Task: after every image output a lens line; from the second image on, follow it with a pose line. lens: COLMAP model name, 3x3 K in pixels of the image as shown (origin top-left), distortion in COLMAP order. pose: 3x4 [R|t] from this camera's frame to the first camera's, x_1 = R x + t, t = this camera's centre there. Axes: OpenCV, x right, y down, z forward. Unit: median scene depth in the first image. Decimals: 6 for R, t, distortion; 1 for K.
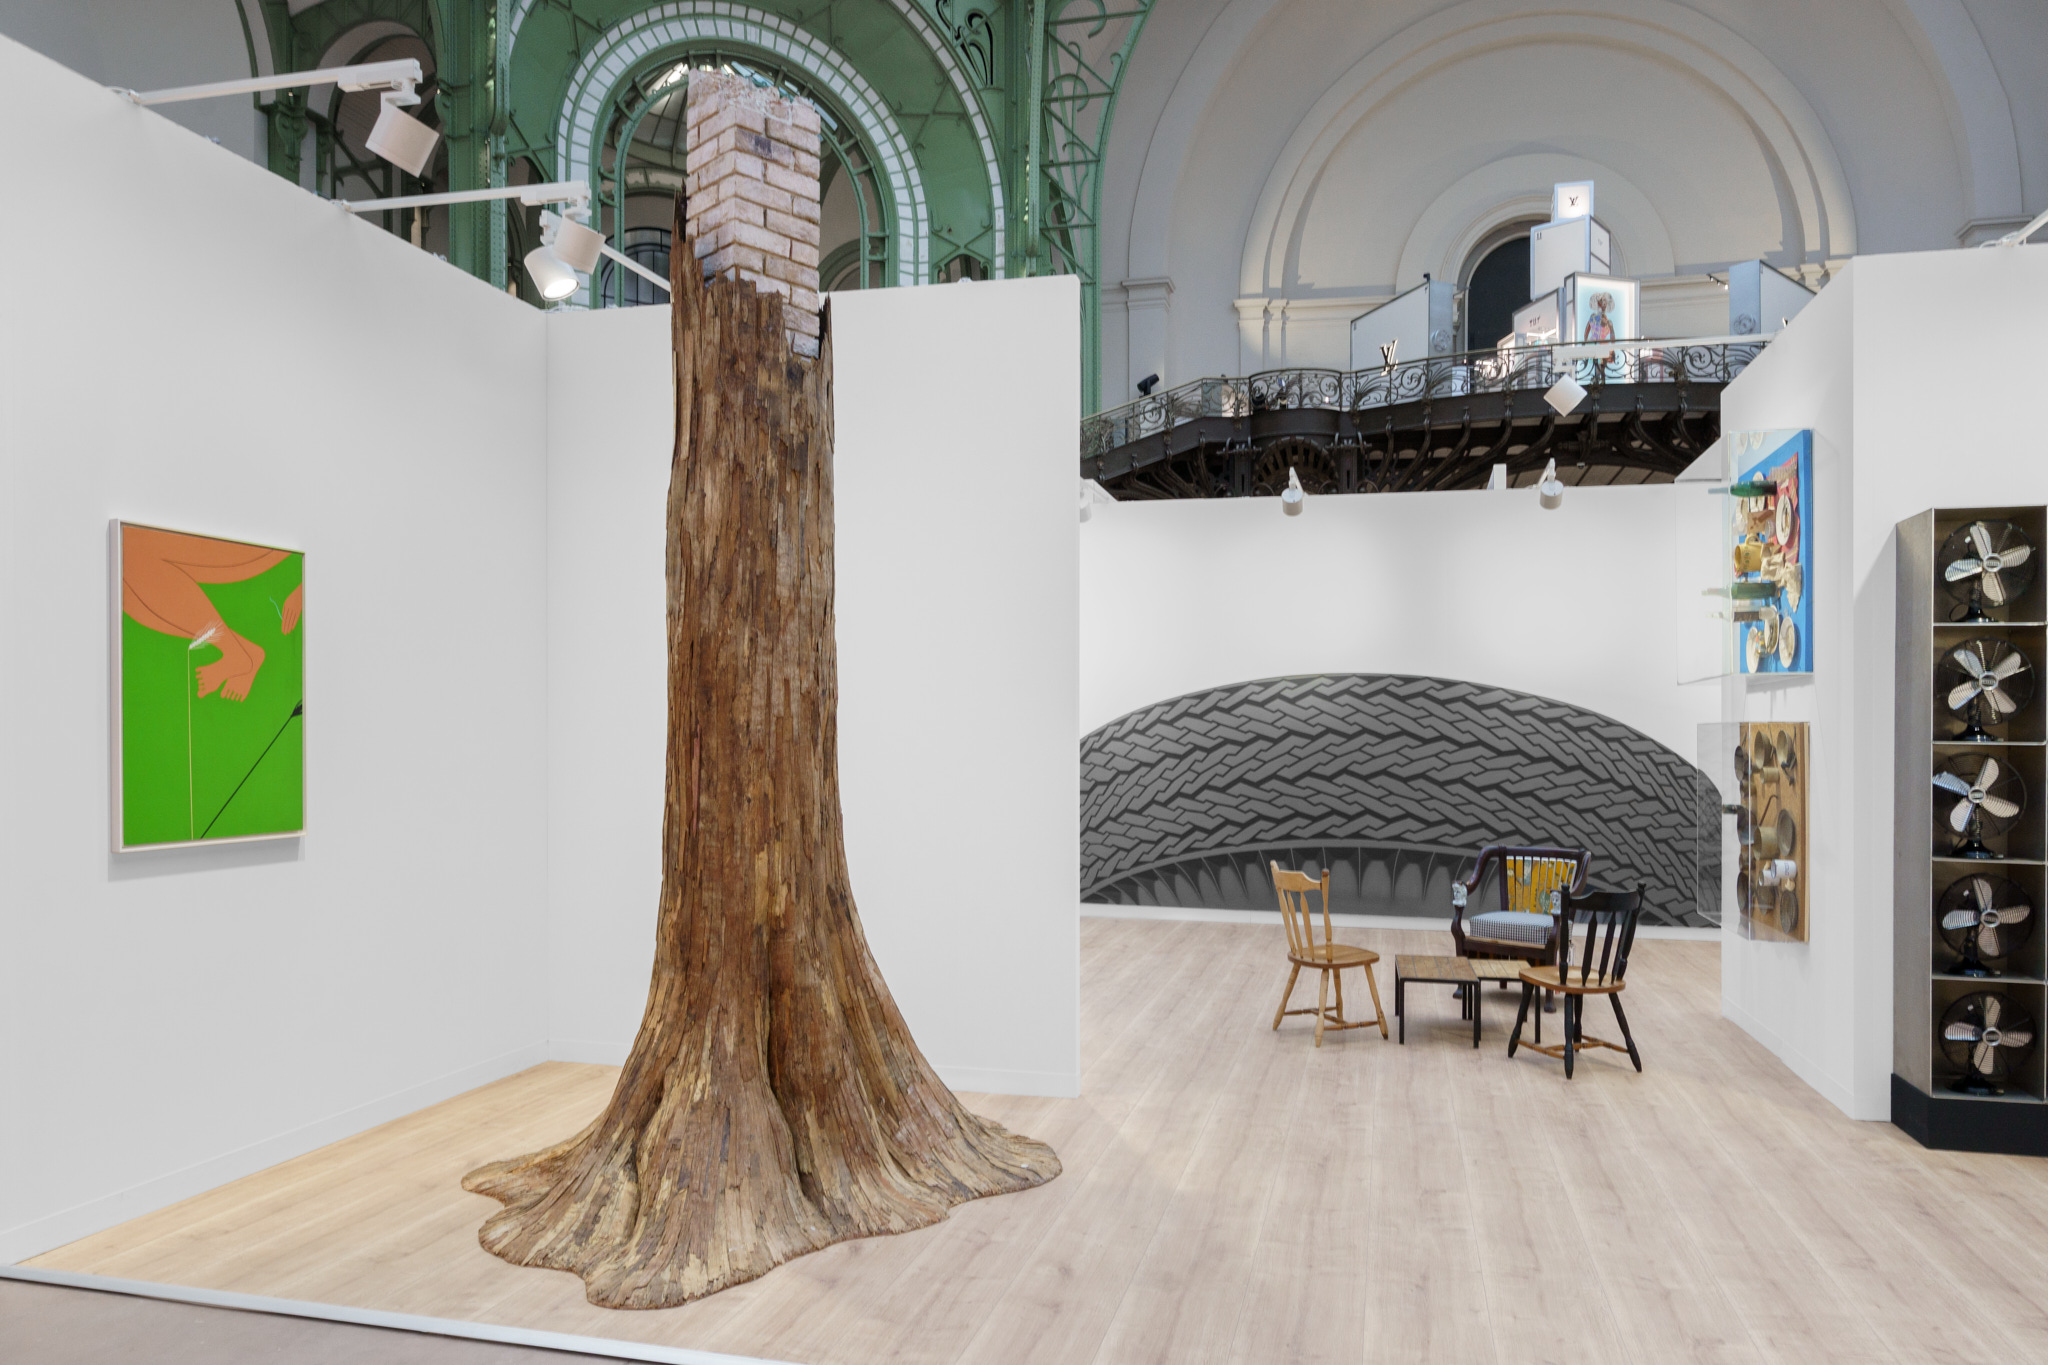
lens RADIAL K [[1322.0, 0, 1078.8], [0, 1322.0, 718.6], [0, 0, 1]] dist [-0.007895, 0.007345]
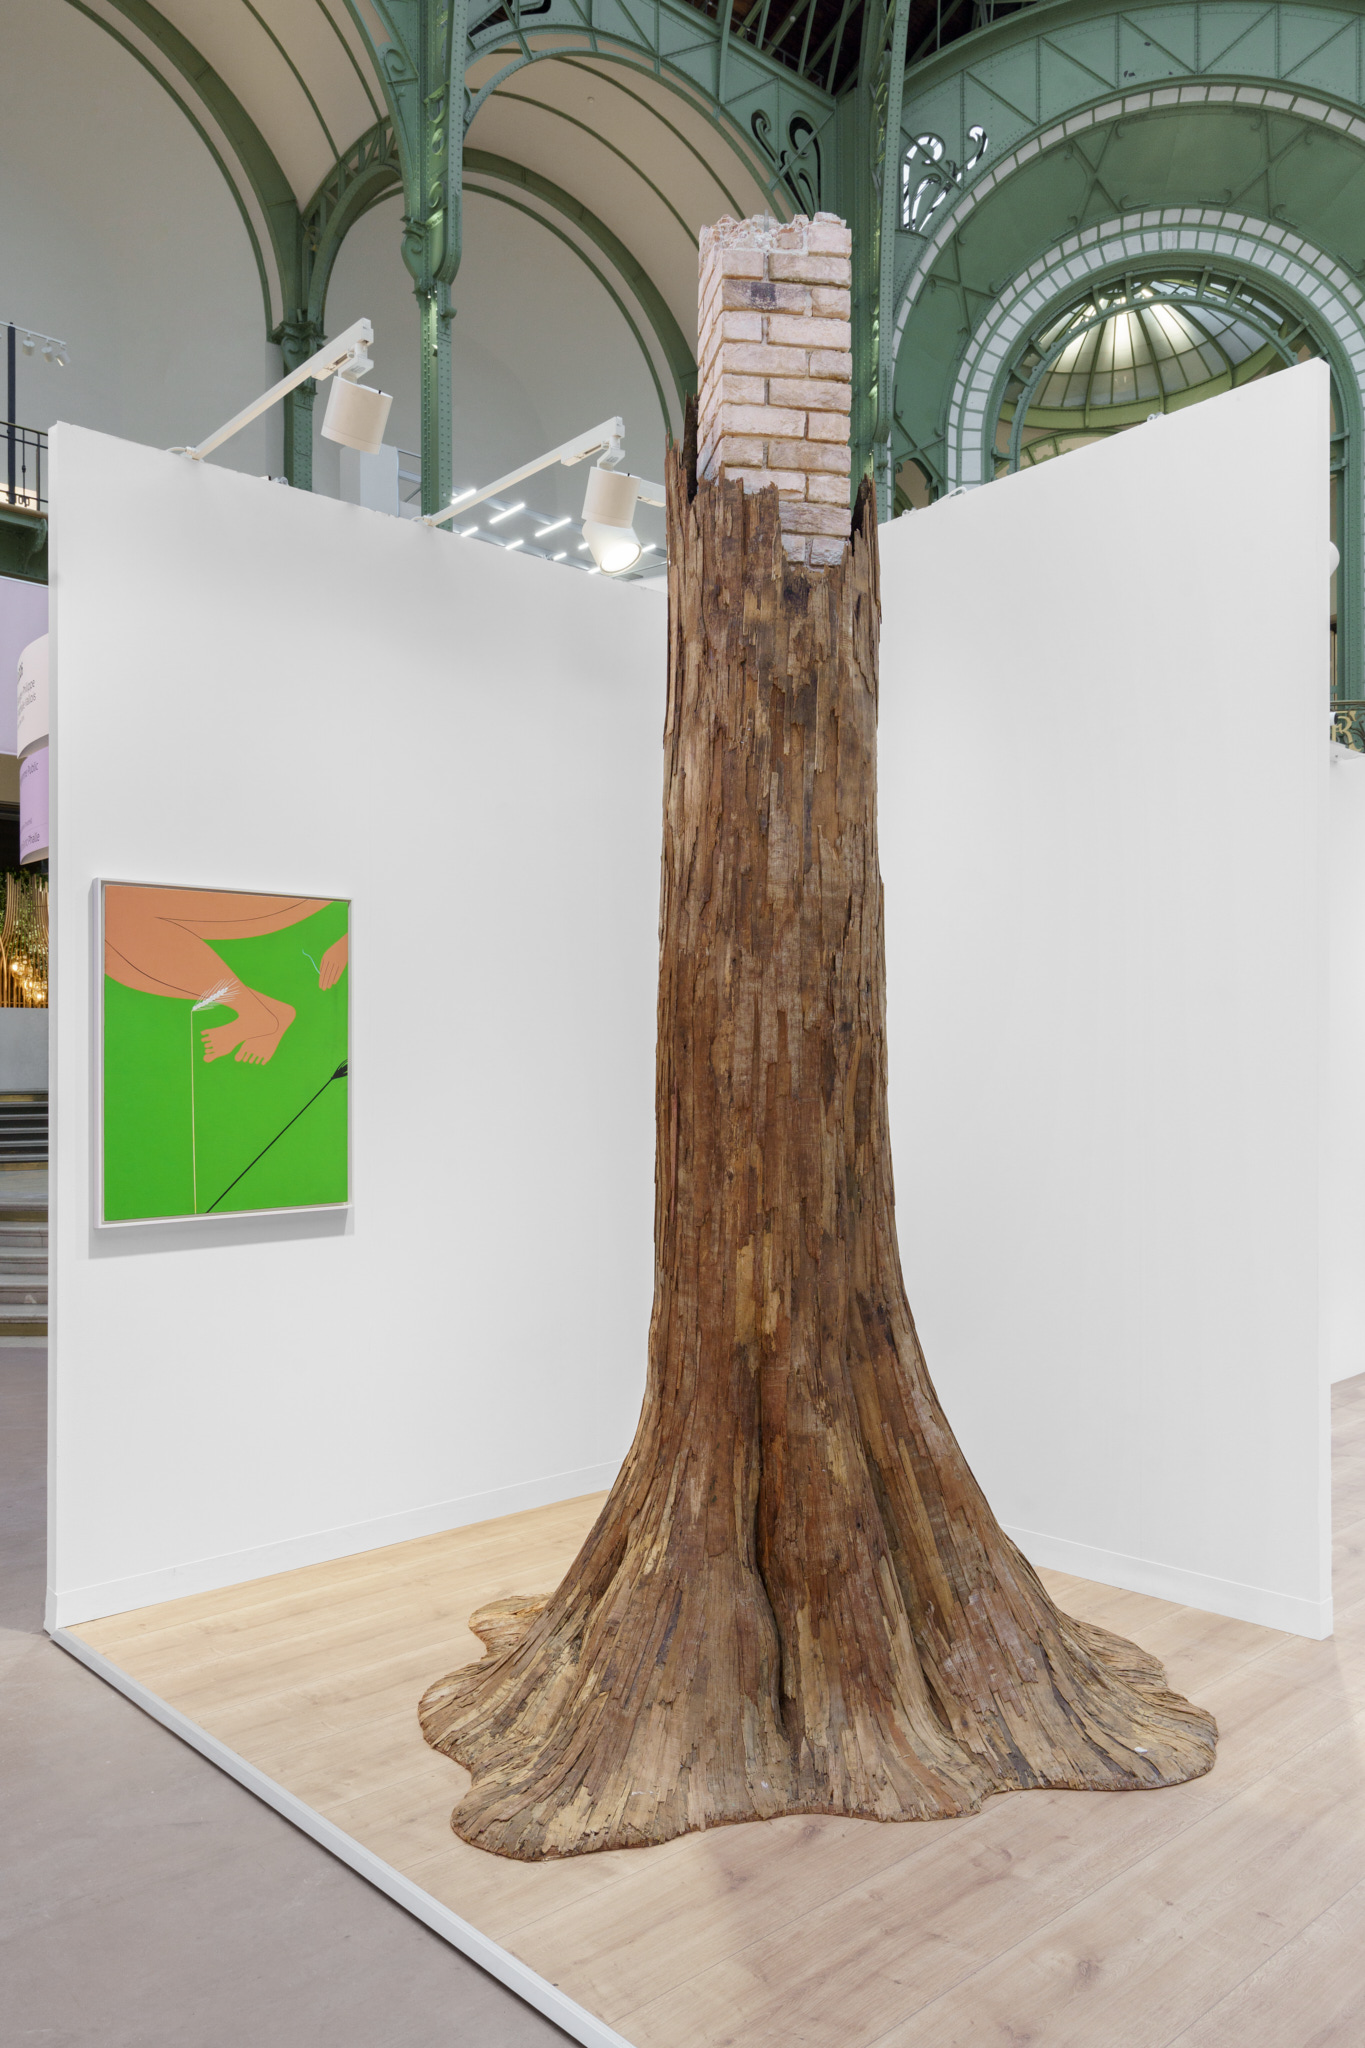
lens RADIAL K [[1457.7, 0, 688.8], [0, 1457.7, 1084.5], [0, 0, 1]] dist [0.014015, -0.002144]
pose [[0.816333, -0.019747, -0.577243, 0.197060], [0.030880, 0.999478, 0.009479, 0.001065], [0.576755, -0.025564, 0.816517, 0.299890]]
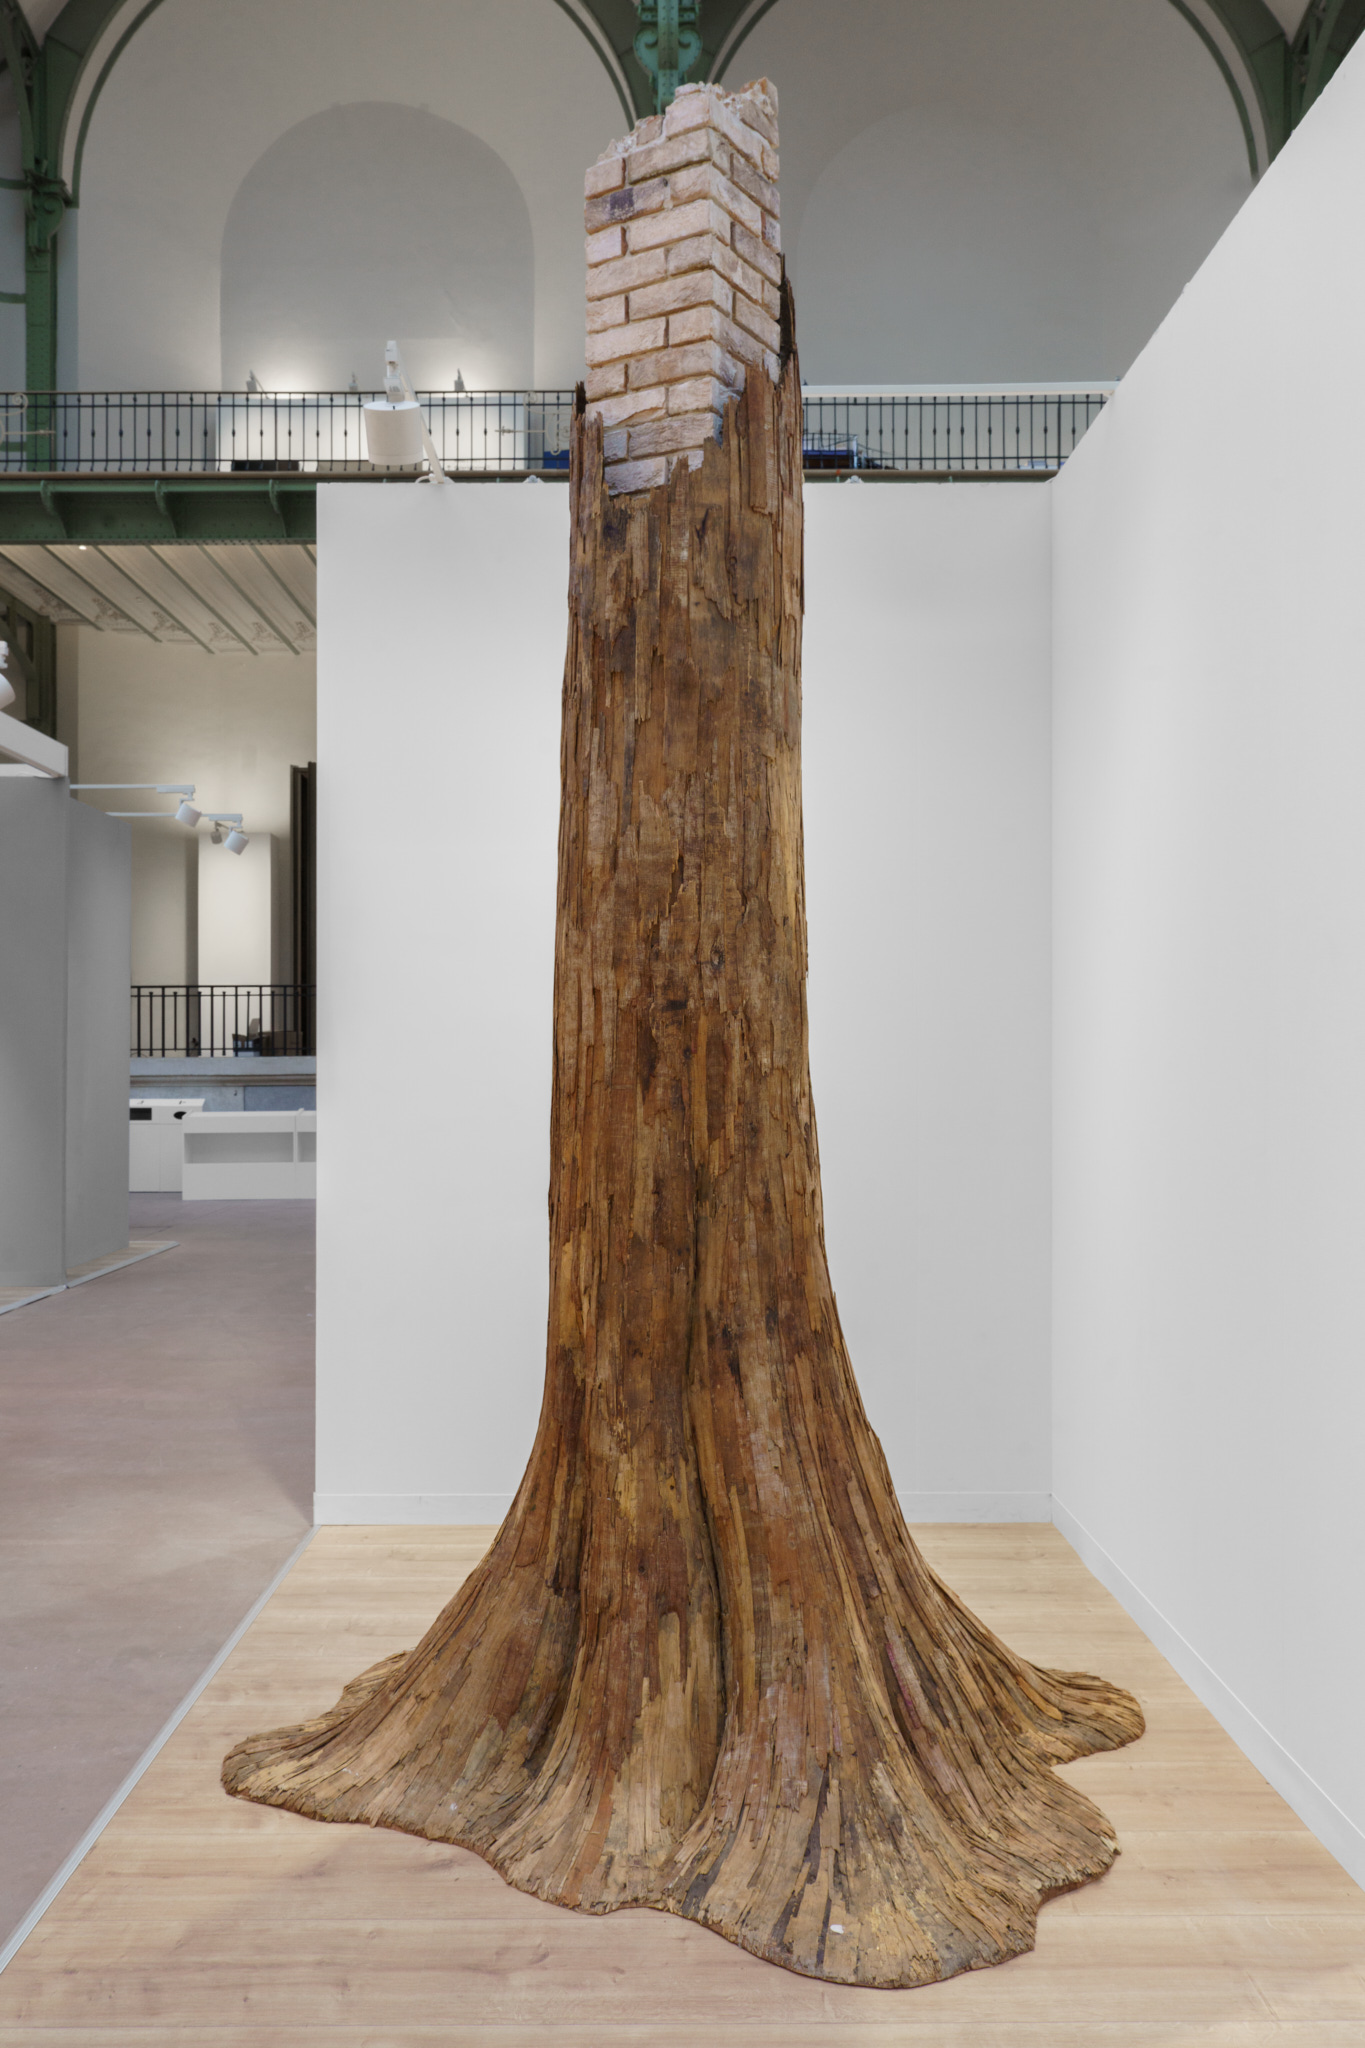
lens RADIAL K [[1639.8, 0, 665.5], [0, 1639.8, 1032.7], [0, 0, 1]] dist [0.011526, -0.000173]
pose [[0.225206, -0.023713, -0.974023, 0.576301], [0.018567, 0.999627, -0.020044, 0.008947], [0.974134, -0.013571, 0.225562, 0.817742]]
